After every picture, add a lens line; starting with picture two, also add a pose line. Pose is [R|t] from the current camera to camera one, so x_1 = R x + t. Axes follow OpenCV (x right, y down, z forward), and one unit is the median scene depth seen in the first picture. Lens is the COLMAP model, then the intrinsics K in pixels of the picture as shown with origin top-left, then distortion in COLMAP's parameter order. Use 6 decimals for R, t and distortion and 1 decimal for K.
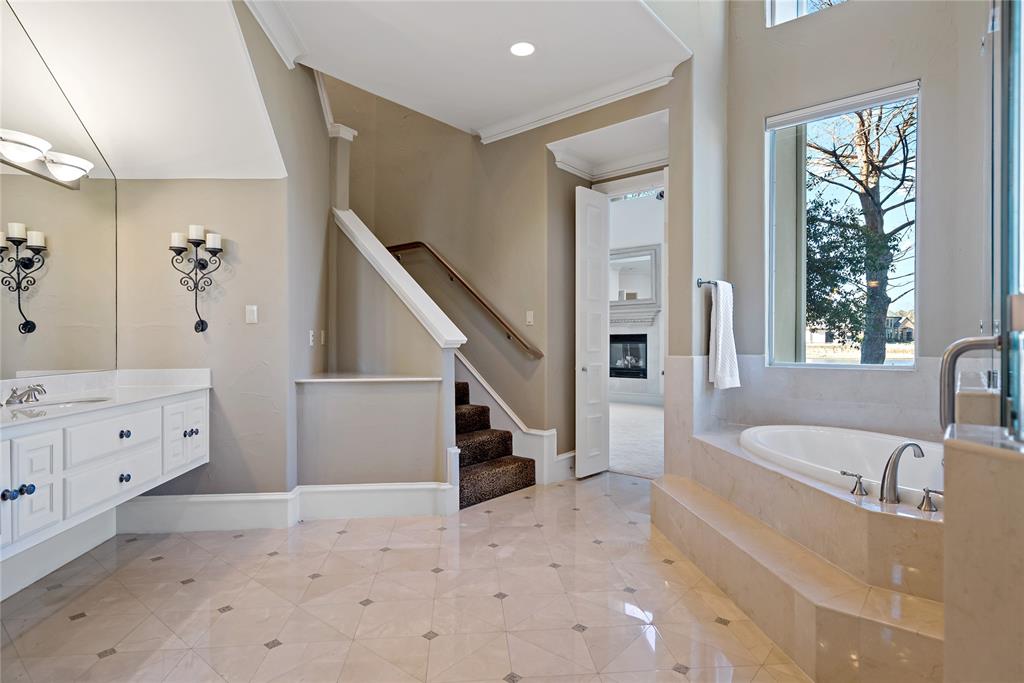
lens RADIAL K [[538.9, 0, 512.0], [0, 538.9, 341.5], [0, 0, 1]] dist [0.017976, 0.000195]
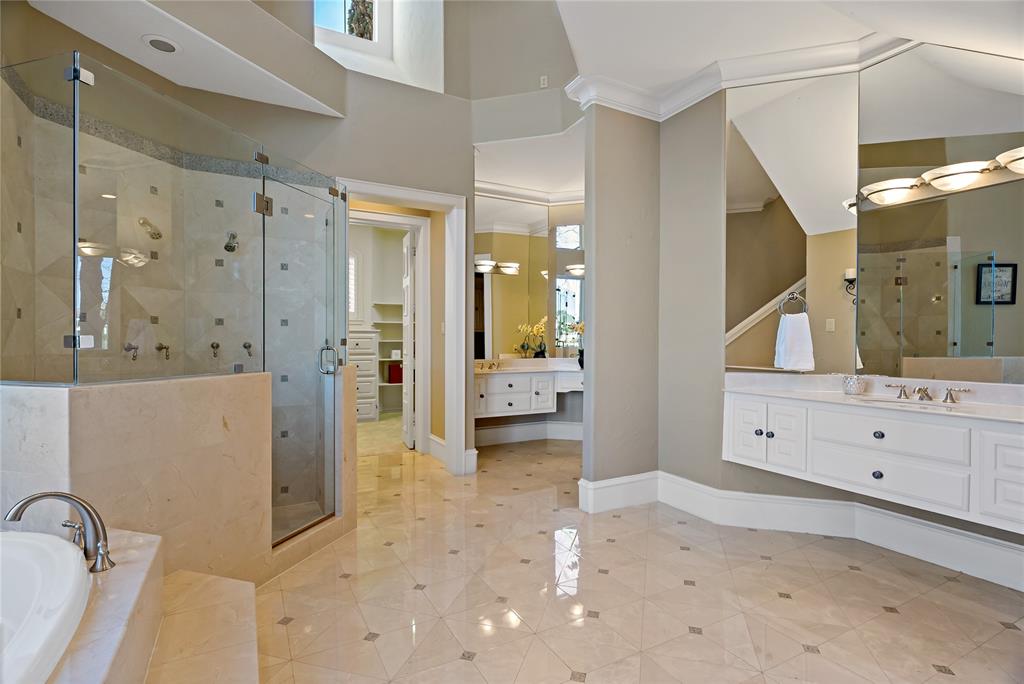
lens RADIAL K [[501.3, 0, 512.0], [0, 501.3, 342.0], [0, 0, 1]] dist [-0.001797, -0.000404]
pose [[-0.915194, 0.002998, -0.403003, 0.269359], [-0.001378, 0.999943, 0.010568, -0.018090], [0.403012, 0.010227, -0.915137, 1.215039]]
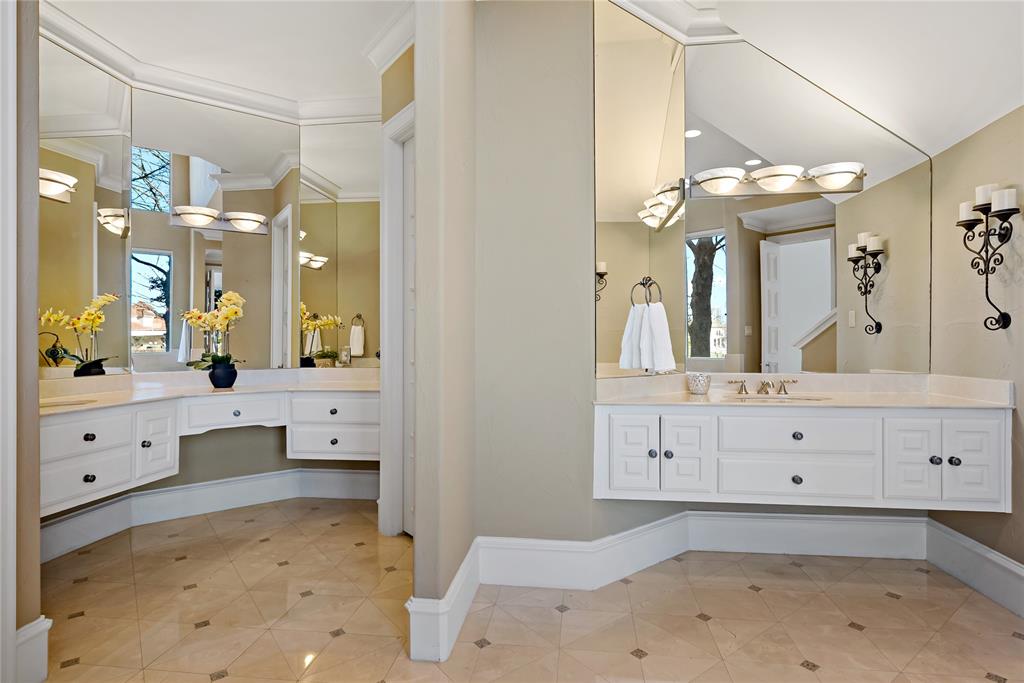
lens RADIAL K [[524.5, 0, 512.0], [0, 524.5, 341.5], [0, 0, 1]] dist [0.003200, 0.000686]
pose [[-0.206224, 0.000172, -0.978505, 0.251815], [0.000179, 1.000000, 0.000138, -0.001327], [0.978505, -0.000147, -0.206224, 0.517077]]
